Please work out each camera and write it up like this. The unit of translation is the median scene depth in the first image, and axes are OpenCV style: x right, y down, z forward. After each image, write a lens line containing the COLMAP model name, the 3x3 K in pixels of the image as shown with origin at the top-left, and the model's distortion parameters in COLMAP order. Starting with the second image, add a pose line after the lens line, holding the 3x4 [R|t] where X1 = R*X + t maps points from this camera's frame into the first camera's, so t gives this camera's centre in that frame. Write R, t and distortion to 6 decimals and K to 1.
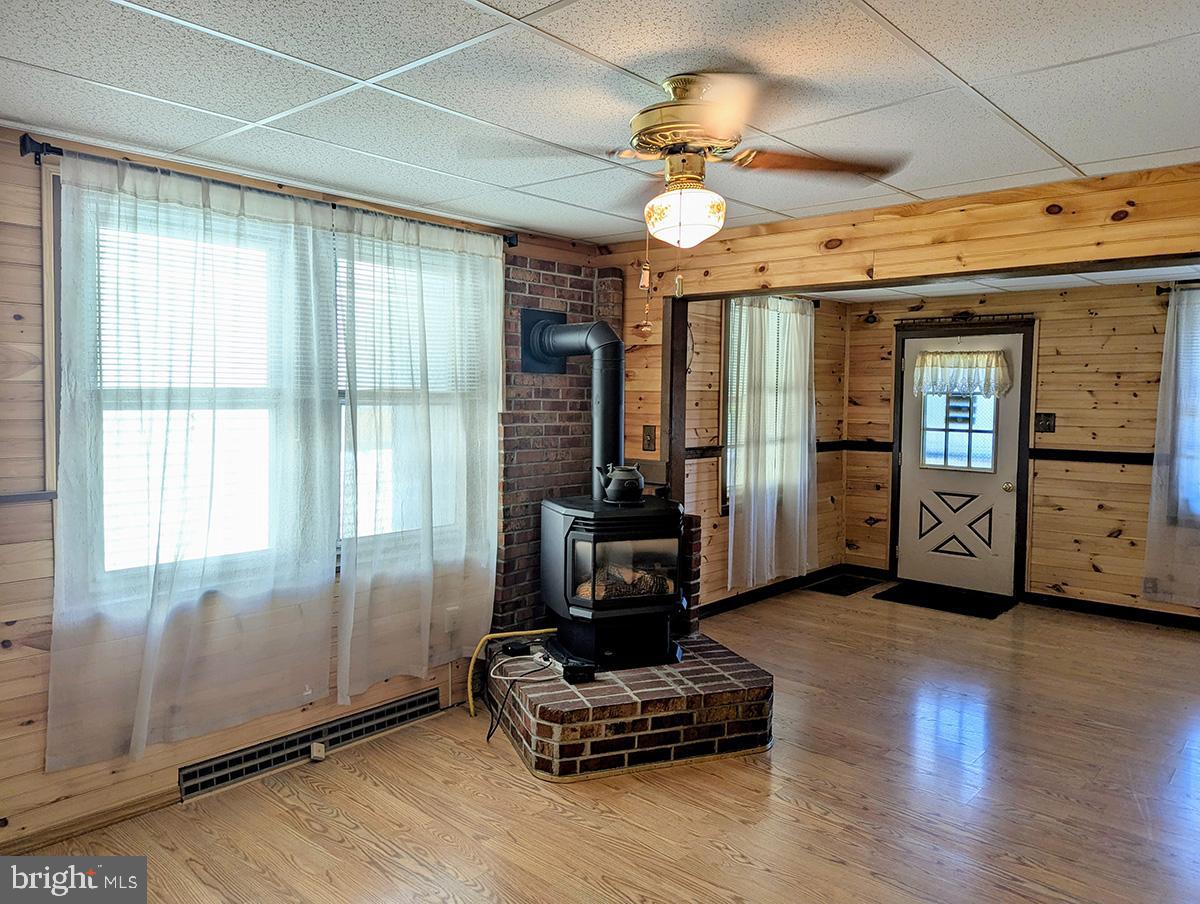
lens RADIAL K [[854.8, 0, 596.7], [0, 854.8, 451.7], [0, 0, 1]] dist [0.026801, -0.022117]
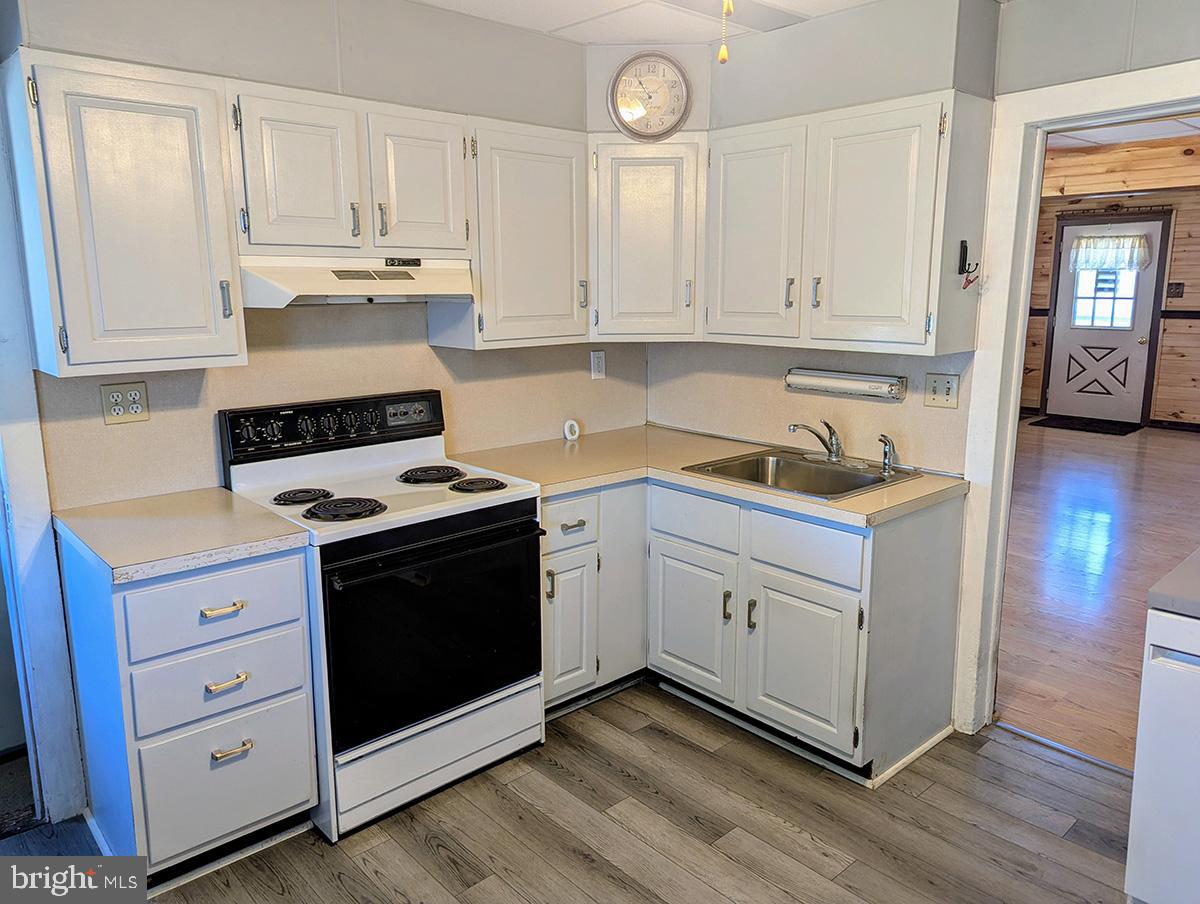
lens RADIAL K [[854.8, 0, 603.2], [0, 854.8, 447.6], [0, 0, 1]] dist [0.026801, -0.022117]
pose [[0.994602, 0.003165, -0.103718, -0.203046], [0.009956, 0.992013, 0.125740, 0.029284], [0.103288, -0.126094, 0.986627, -0.403635]]
